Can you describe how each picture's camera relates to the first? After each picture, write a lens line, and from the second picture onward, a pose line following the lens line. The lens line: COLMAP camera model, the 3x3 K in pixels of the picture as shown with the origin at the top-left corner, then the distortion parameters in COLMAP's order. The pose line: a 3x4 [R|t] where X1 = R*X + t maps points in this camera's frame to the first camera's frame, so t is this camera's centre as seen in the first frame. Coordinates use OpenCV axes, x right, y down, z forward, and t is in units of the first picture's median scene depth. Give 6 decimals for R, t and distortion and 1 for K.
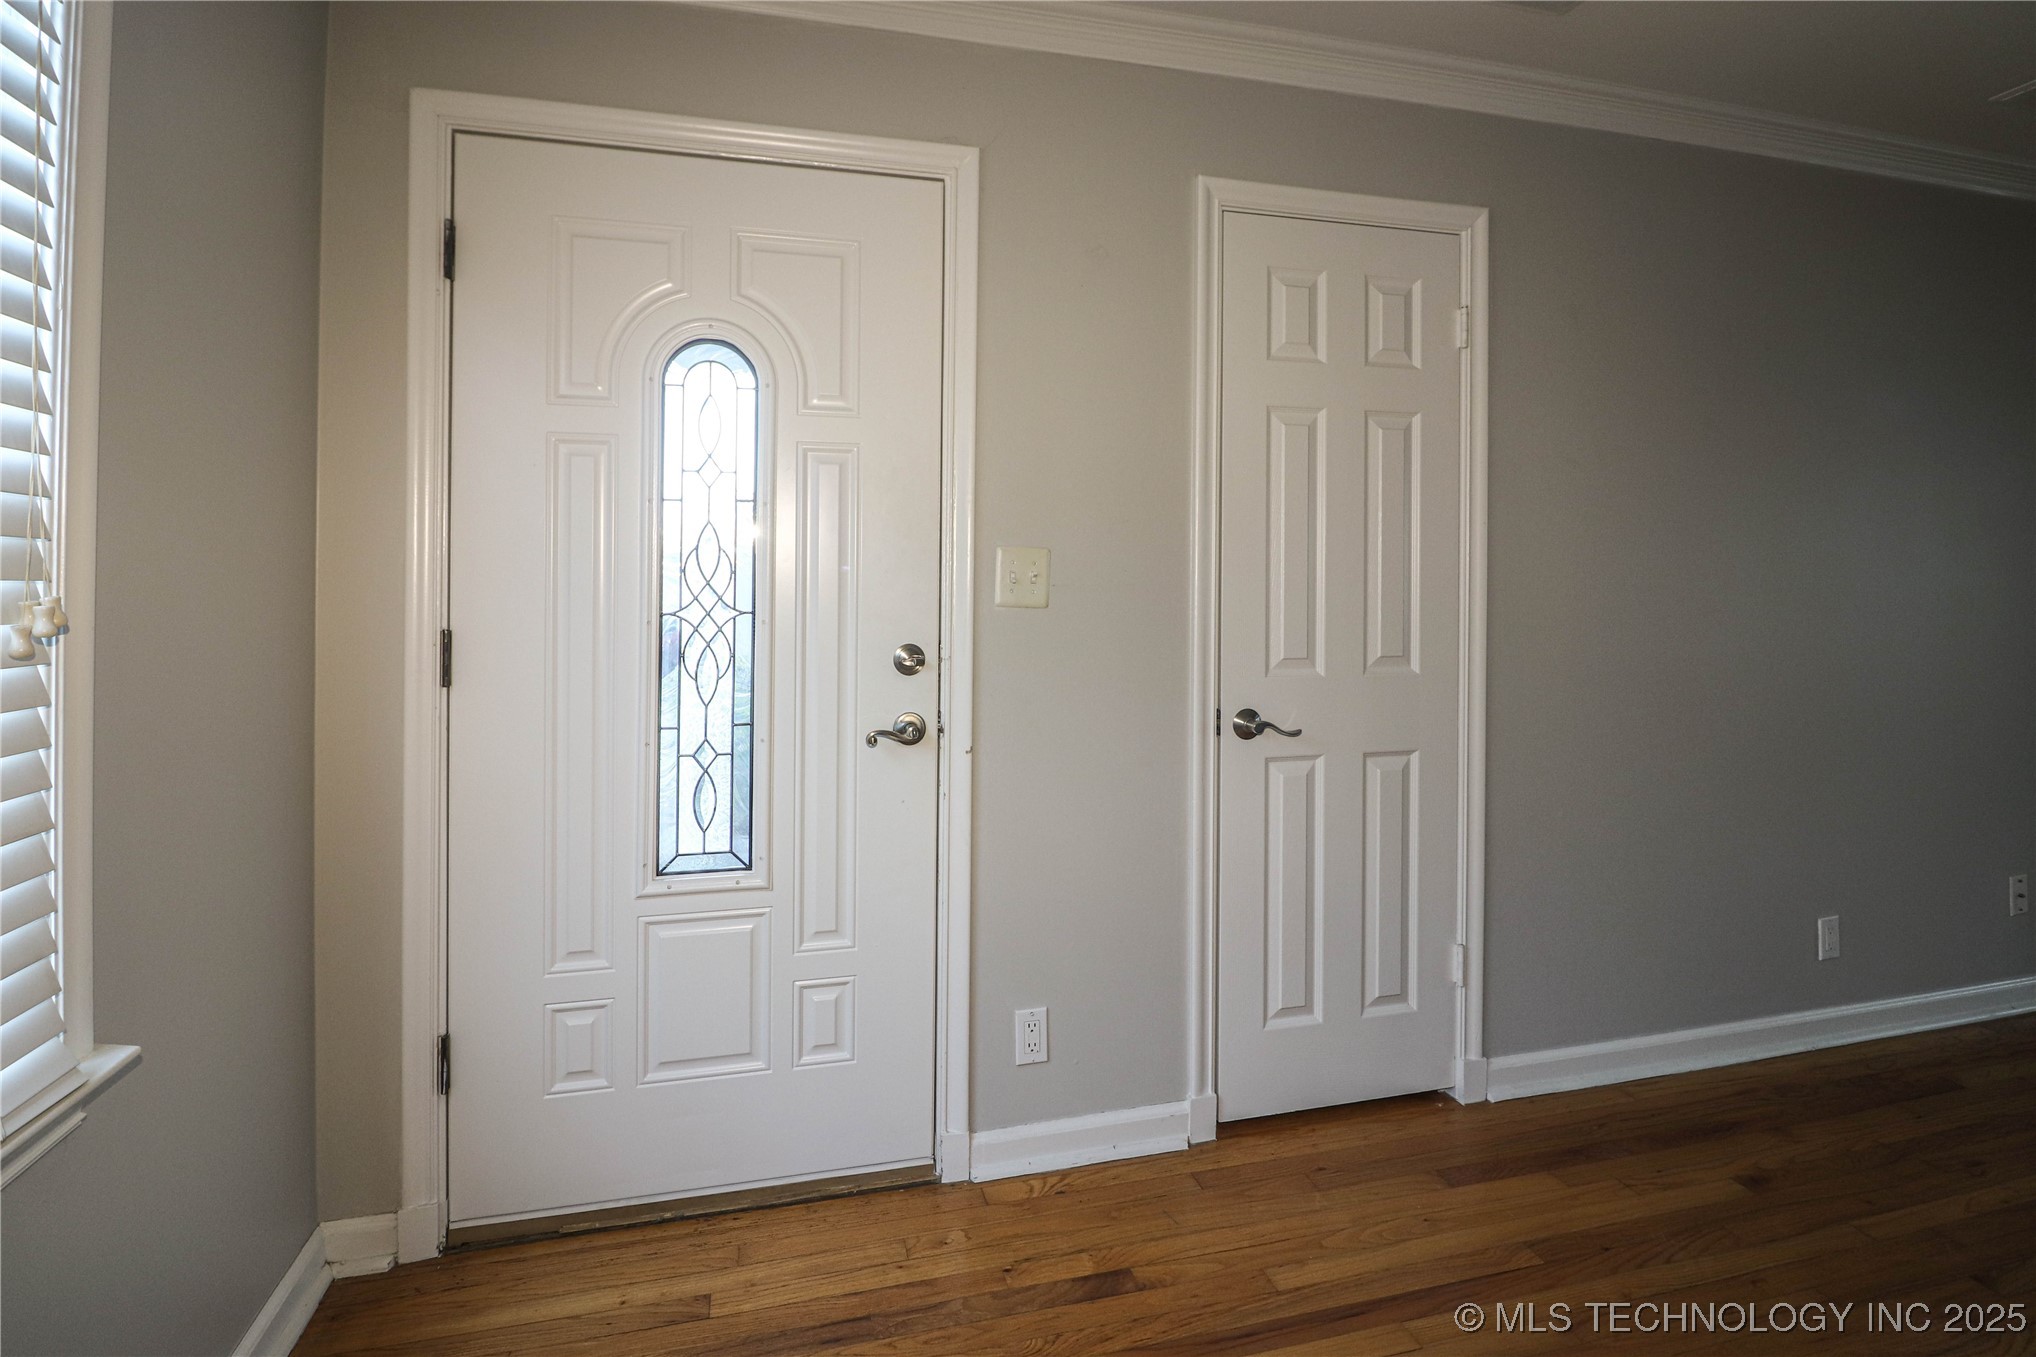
lens RADIAL K [[979.0, 0, 1077.3], [0, 979.0, 576.0], [0, 0, 1]] dist [-0.019057, -0.002260]
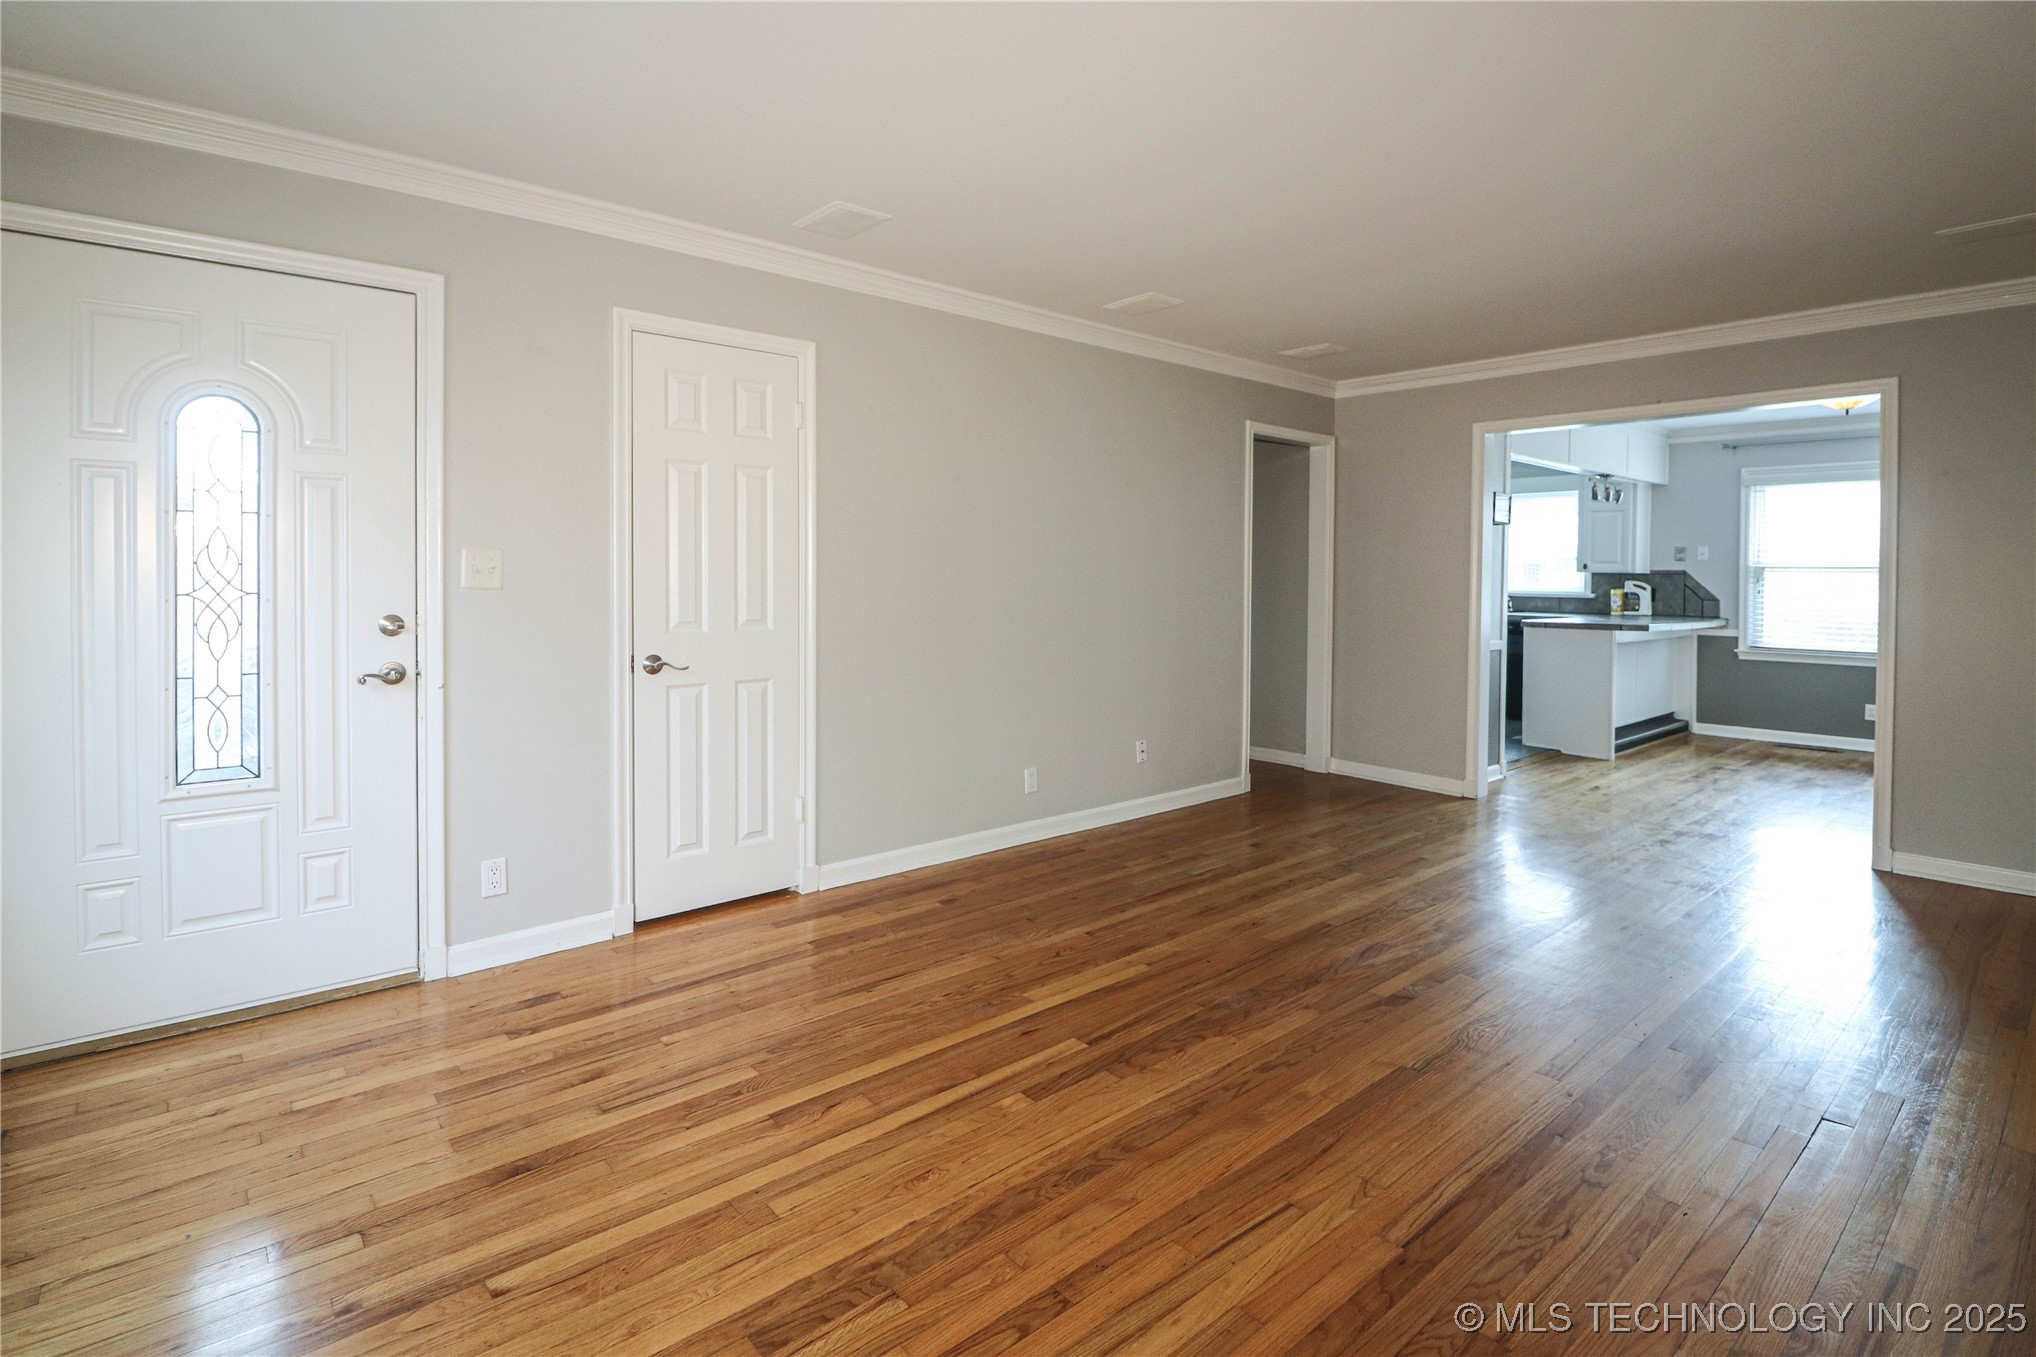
lens RADIAL K [[921.1, 0, 1040.6], [0, 921.1, 598.3], [0, 0, 1]] dist [-0.012520, -0.004273]
pose [[0.903109, -0.008845, 0.429319, 0.115146], [-0.002359, 0.999671, 0.025558, 0.008588], [-0.429404, -0.024095, 0.902791, -0.635295]]
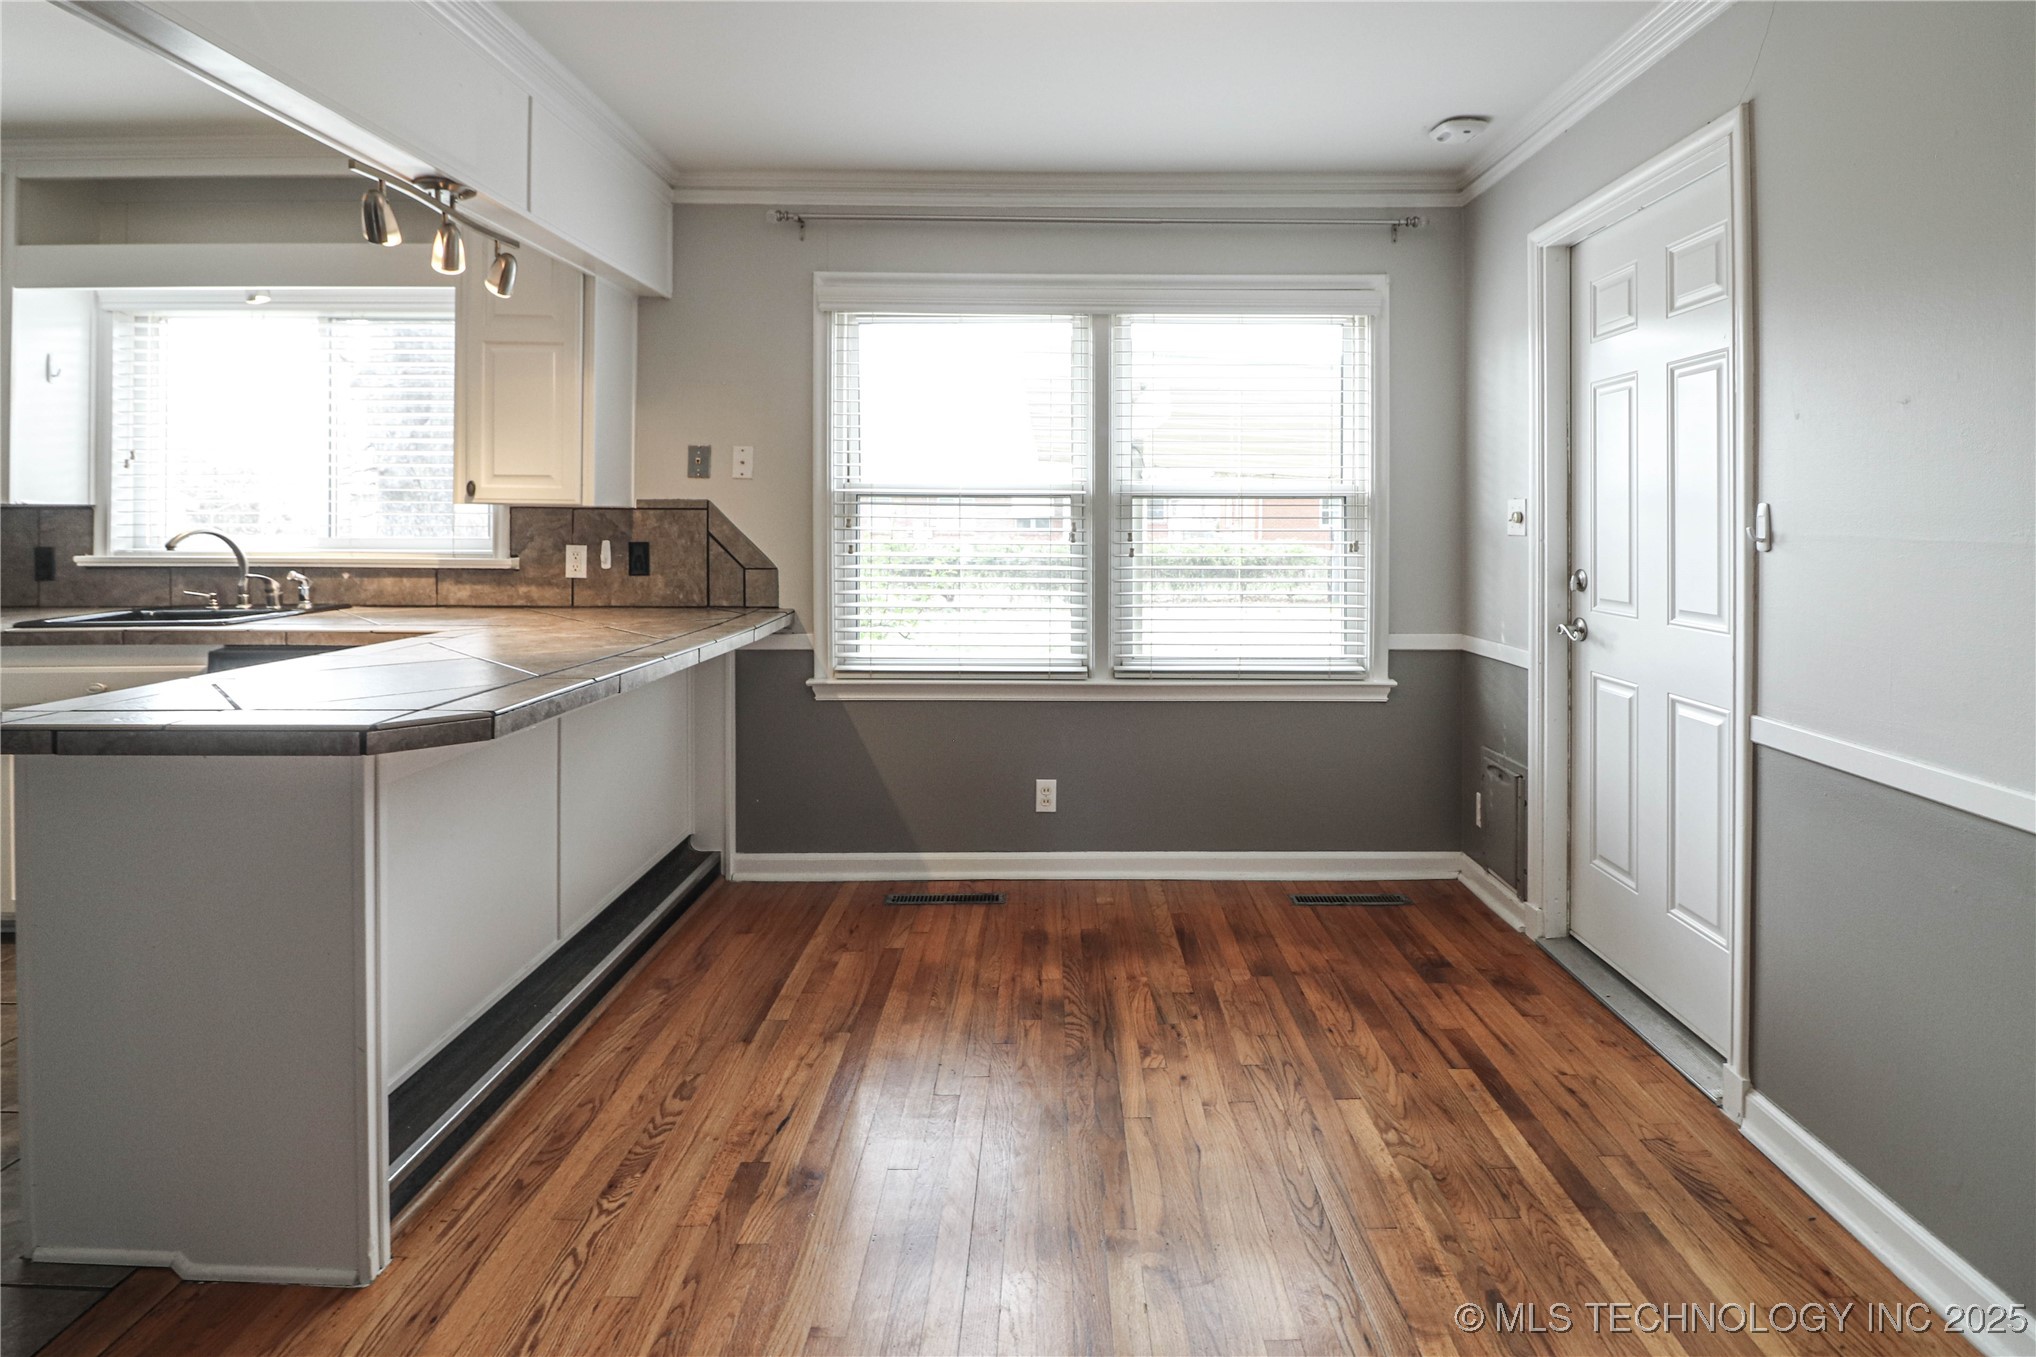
lens RADIAL K [[979.3, 0, 1057.6], [0, 979.3, 524.8], [0, 0, 1]] dist [-0.004208, -0.009049]
pose [[0.241373, -0.005256, 0.970418, 2.595317], [-0.003744, 0.999973, 0.006348, 0.013706], [-0.970425, -0.005166, 0.241347, 0.609266]]
